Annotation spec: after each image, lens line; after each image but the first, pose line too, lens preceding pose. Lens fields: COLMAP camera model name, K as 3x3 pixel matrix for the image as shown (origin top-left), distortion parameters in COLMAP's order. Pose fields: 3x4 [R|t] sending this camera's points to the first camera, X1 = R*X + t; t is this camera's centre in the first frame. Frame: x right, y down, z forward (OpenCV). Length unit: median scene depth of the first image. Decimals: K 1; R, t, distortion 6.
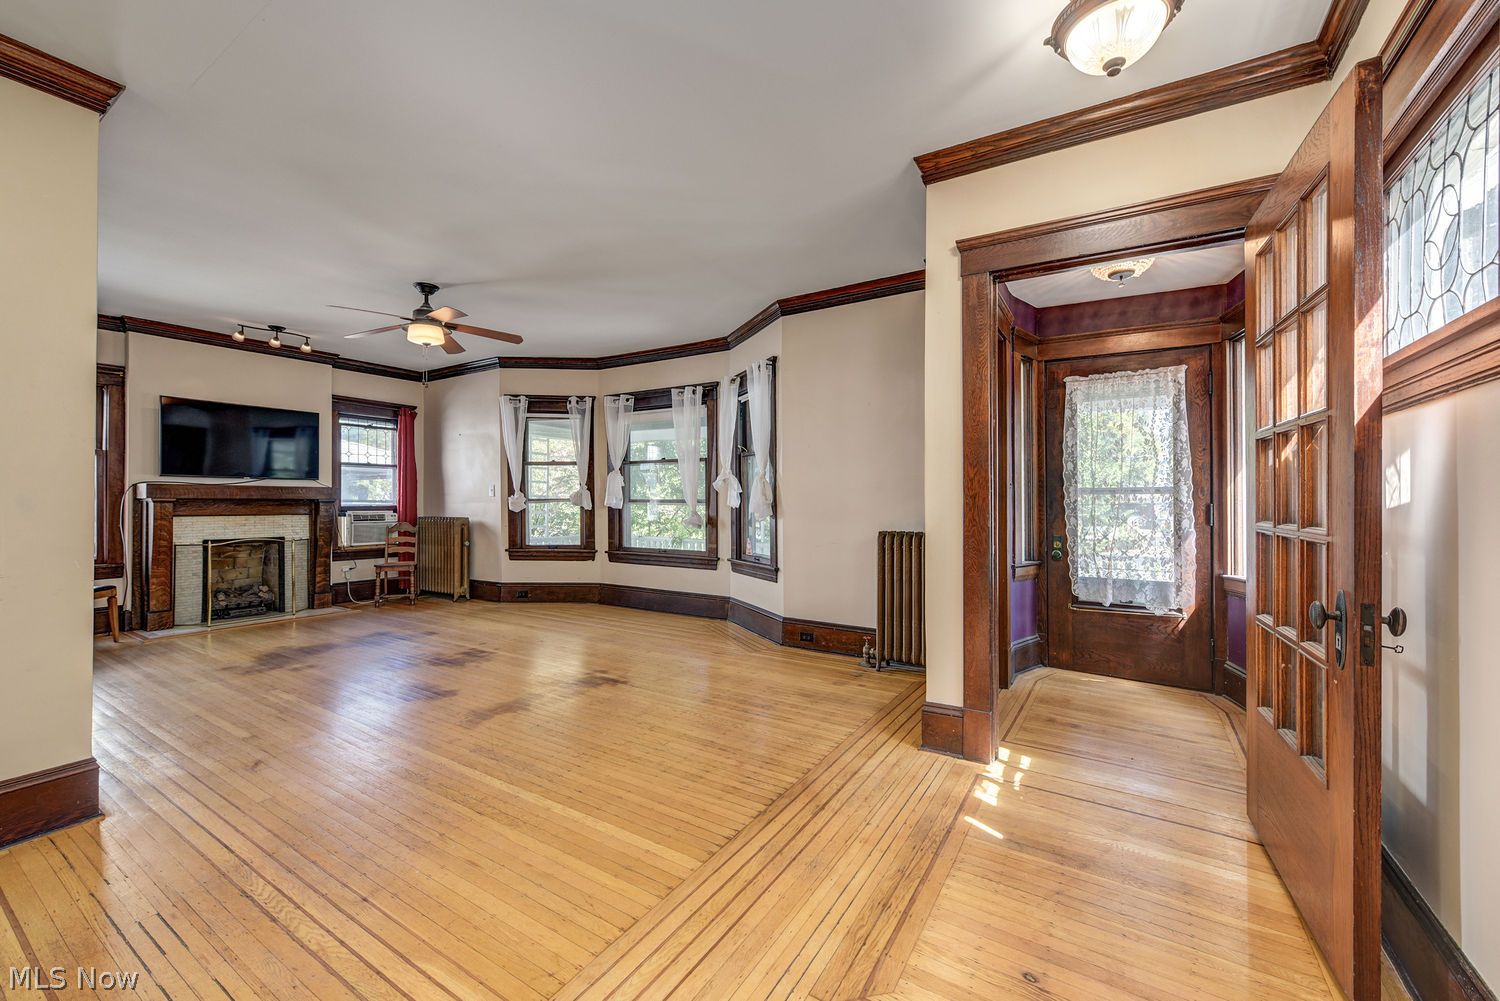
lens RADIAL K [[597.1, 0, 762.0], [0, 597.1, 499.4], [0, 0, 1]] dist [-0.003359, -0.000130]
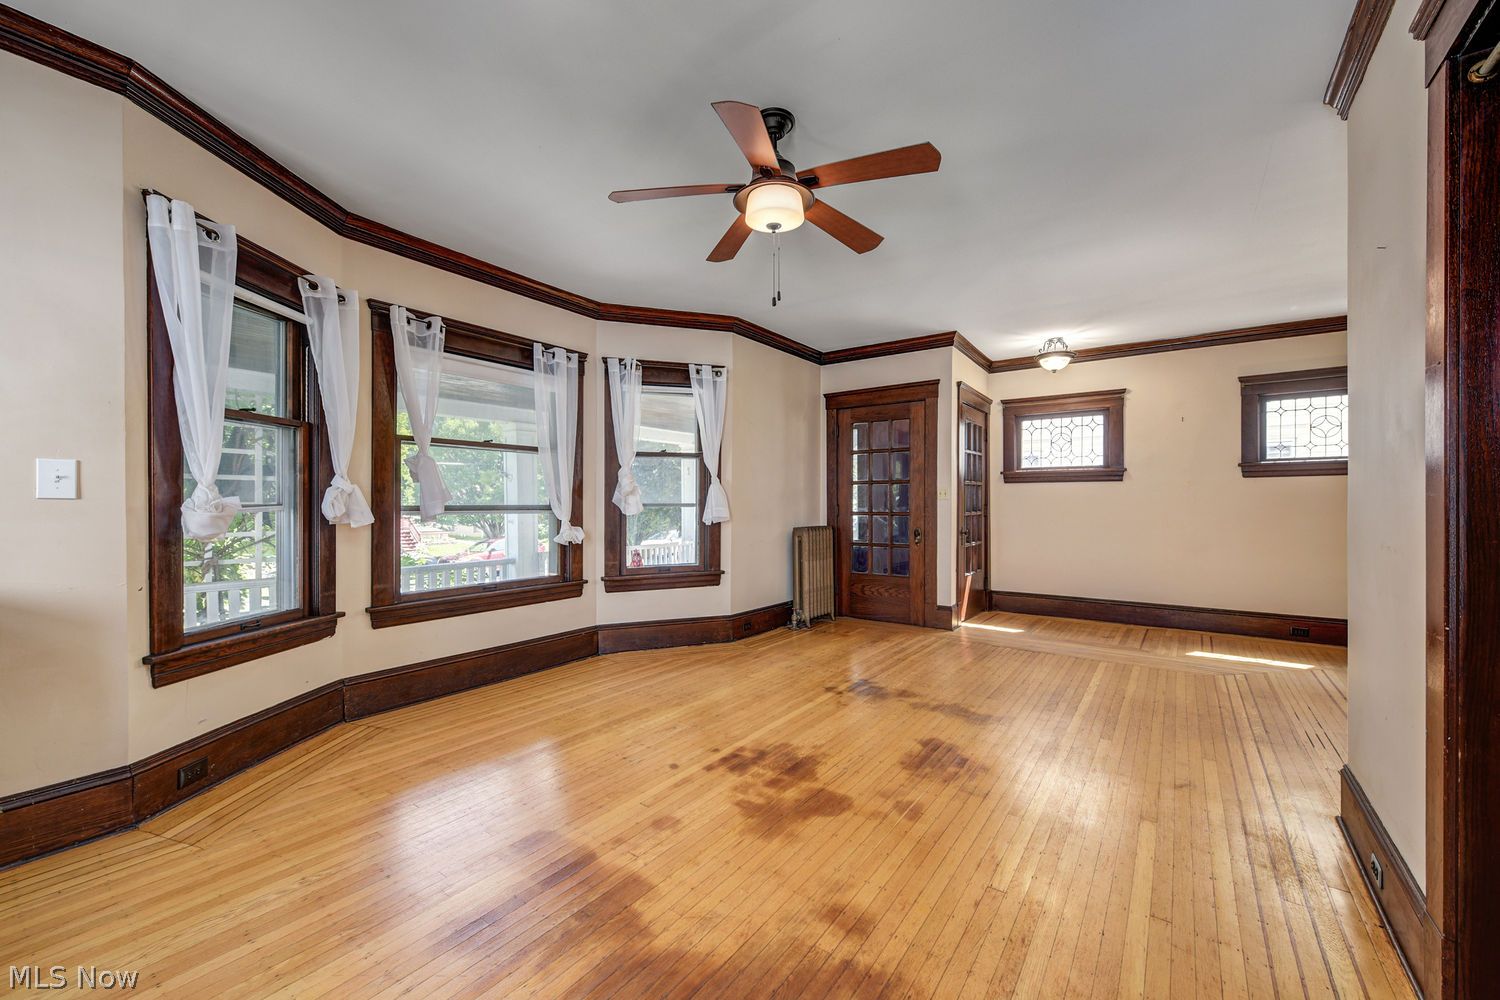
lens RADIAL K [[597.1, 0, 742.7], [0, 597.1, 504.2], [0, 0, 1]] dist [-0.003359, -0.000130]
pose [[0.079377, -0.002035, 0.996843, -0.804964], [0.003604, 0.999992, 0.001754, -0.001759], [-0.996838, 0.003454, 0.079383, 0.706006]]
